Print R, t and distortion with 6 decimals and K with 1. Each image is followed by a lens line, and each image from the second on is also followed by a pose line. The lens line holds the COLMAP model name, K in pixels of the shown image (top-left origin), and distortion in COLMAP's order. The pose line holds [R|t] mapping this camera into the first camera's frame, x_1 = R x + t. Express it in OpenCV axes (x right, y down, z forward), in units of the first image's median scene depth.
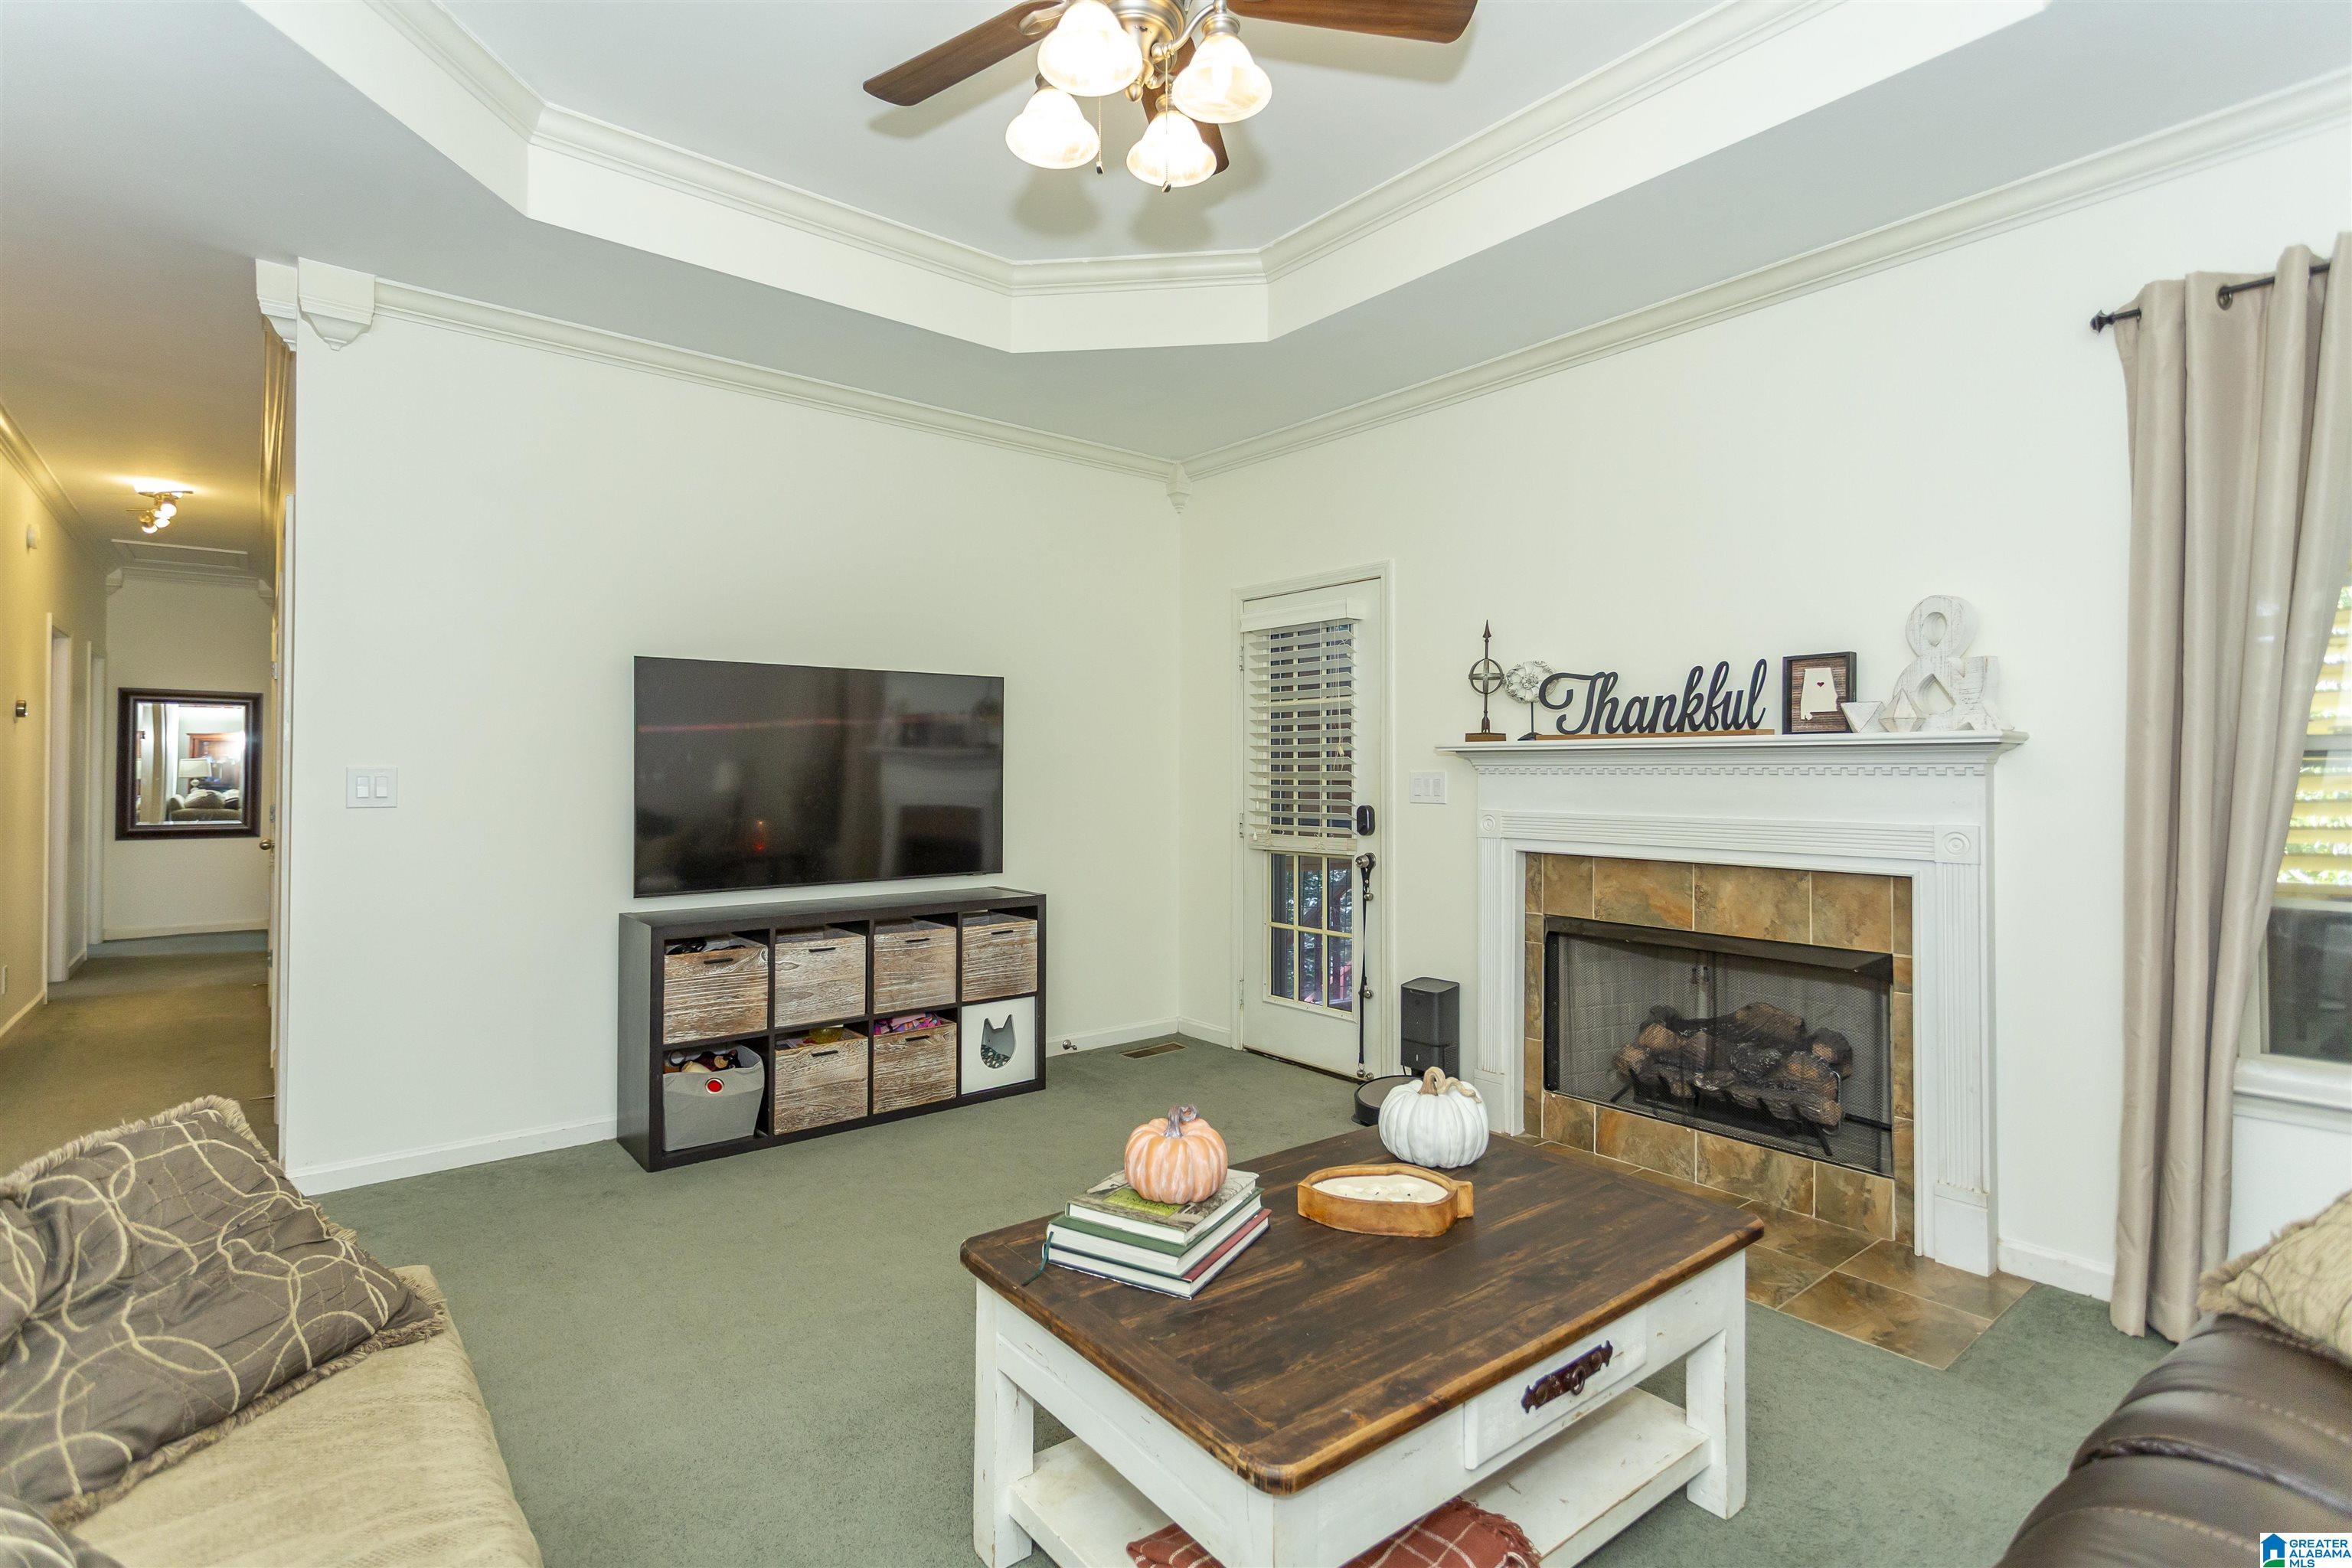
lens RADIAL K [[1115.4, 0, 1168.8], [0, 1115.4, 764.6], [0, 0, 1]] dist [0.002667, -0.000059]
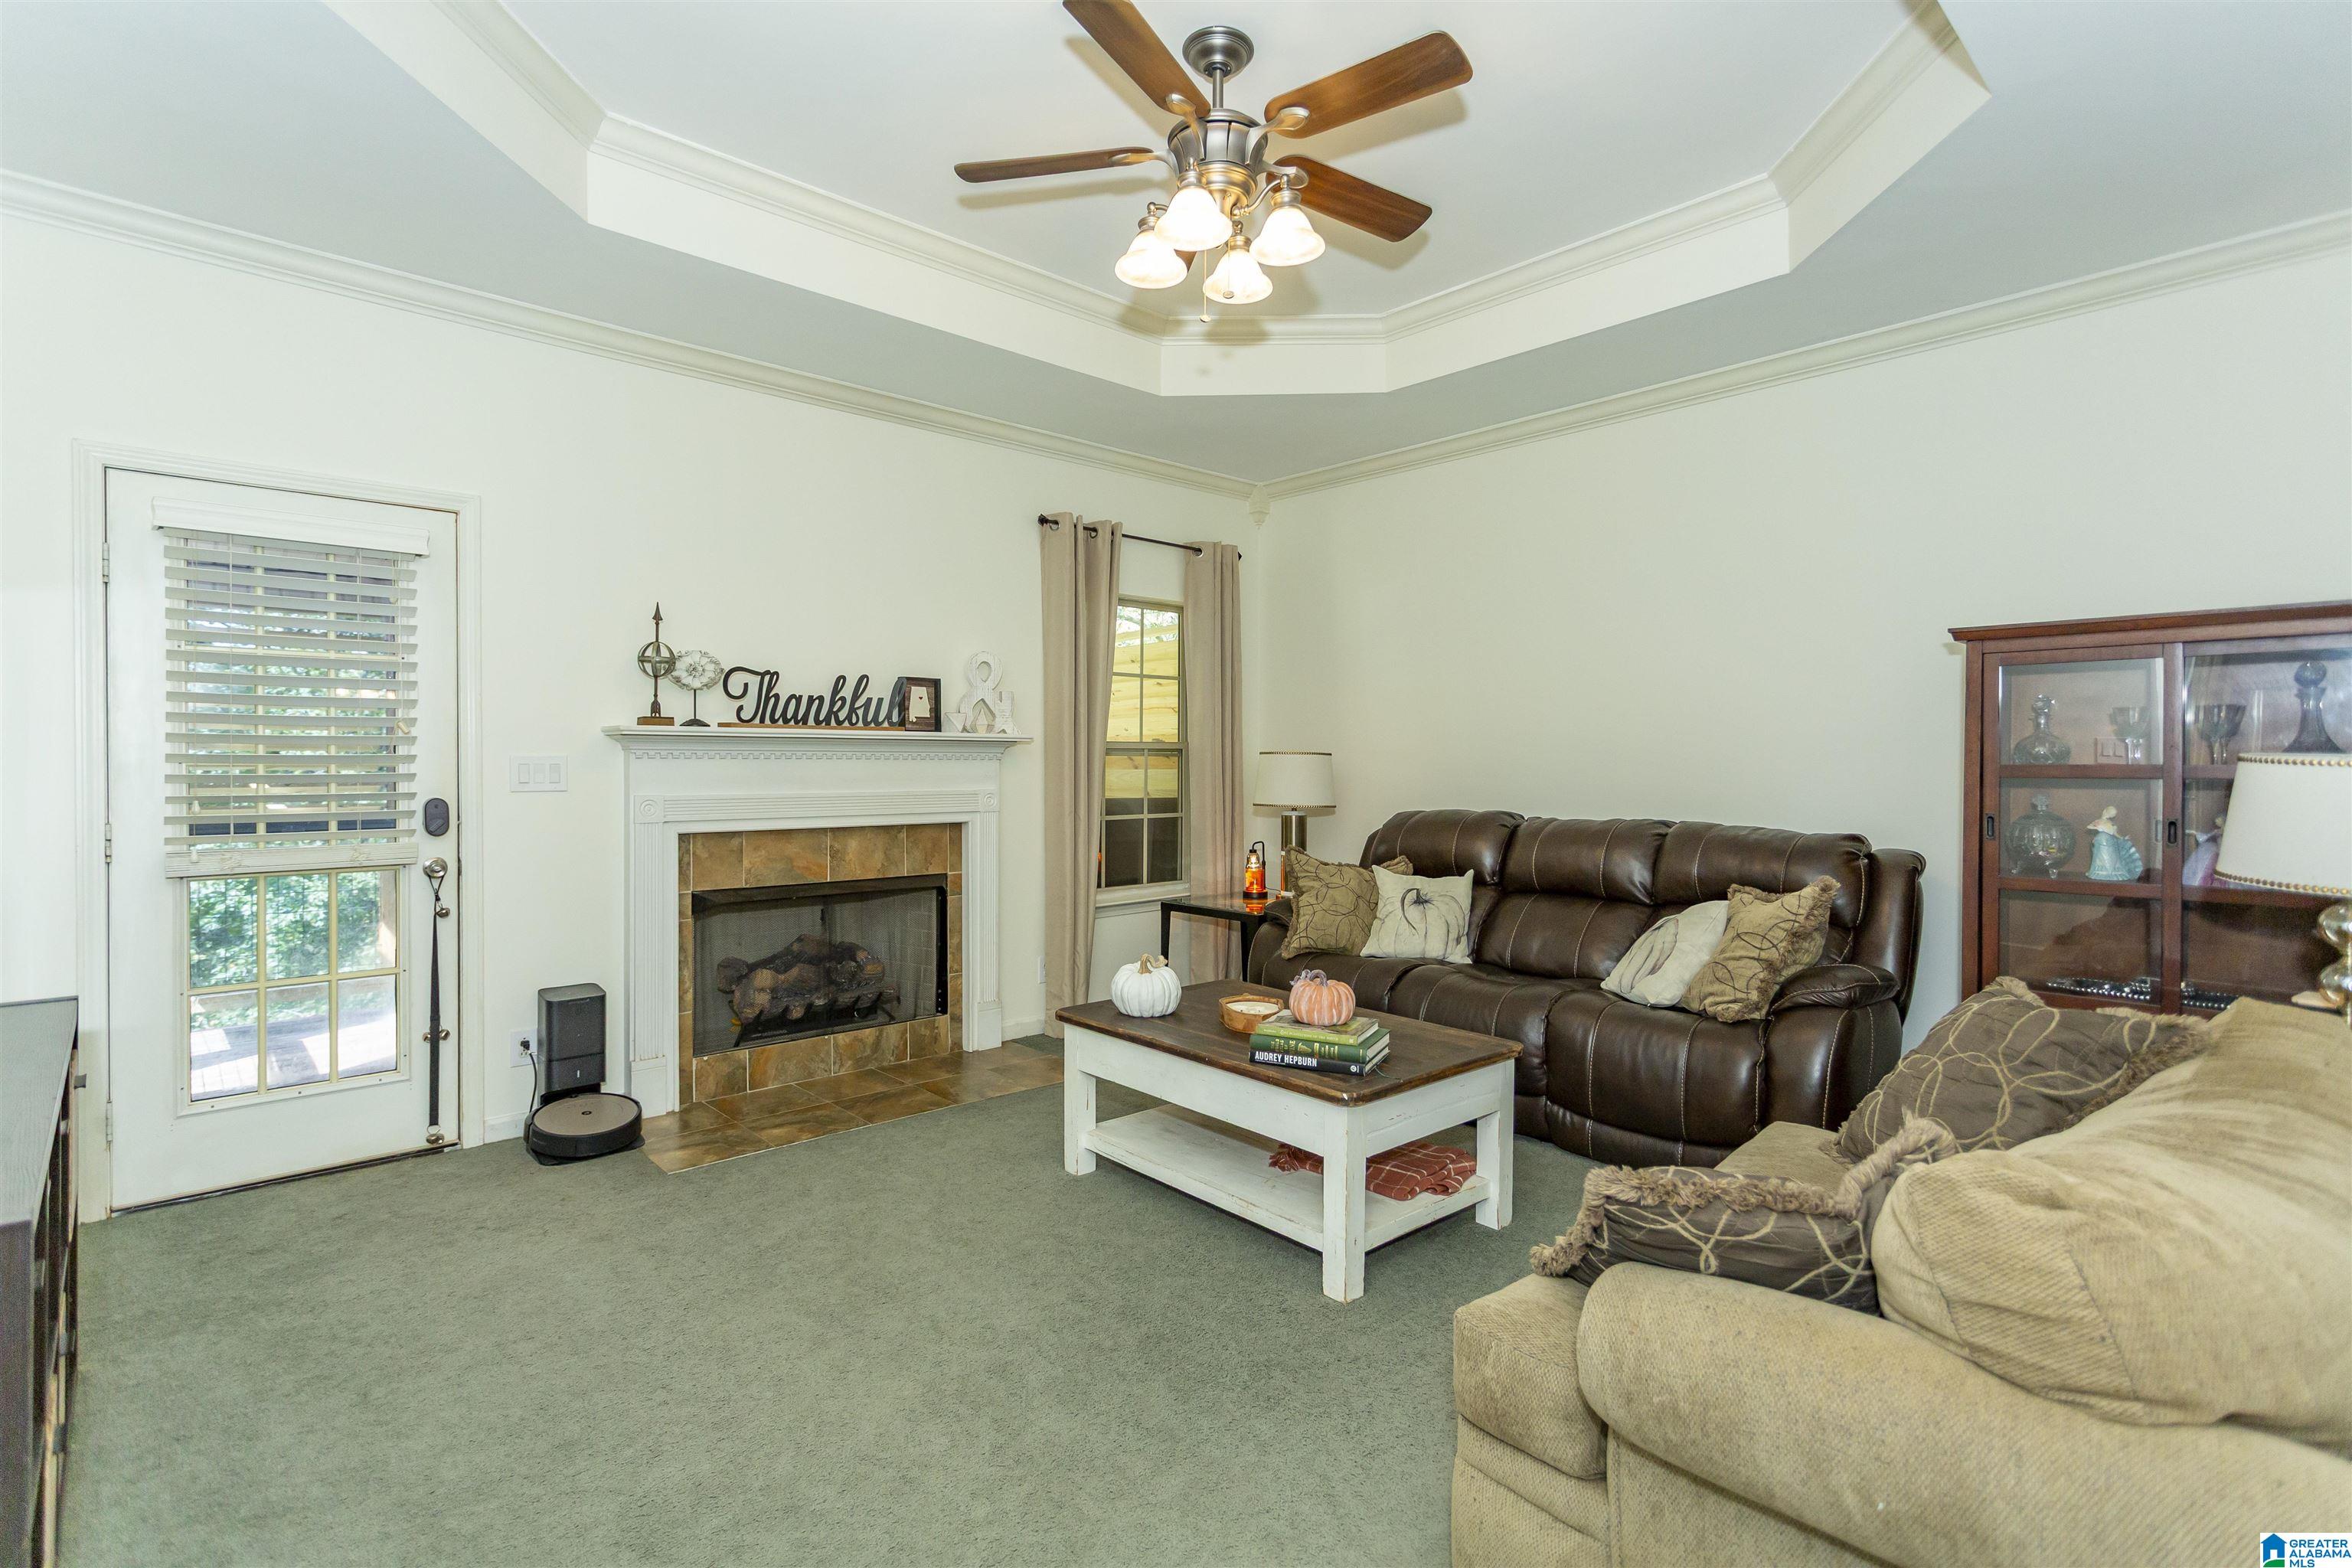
lens RADIAL K [[1115.4, 0, 1168.8], [0, 1115.4, 764.6], [0, 0, 1]] dist [0.002667, -0.000059]
pose [[-0.062154, -0.012449, 0.997989, -0.753880], [-0.016823, 0.999793, 0.011424, -0.005256], [-0.997925, -0.016079, -0.062350, 0.630665]]
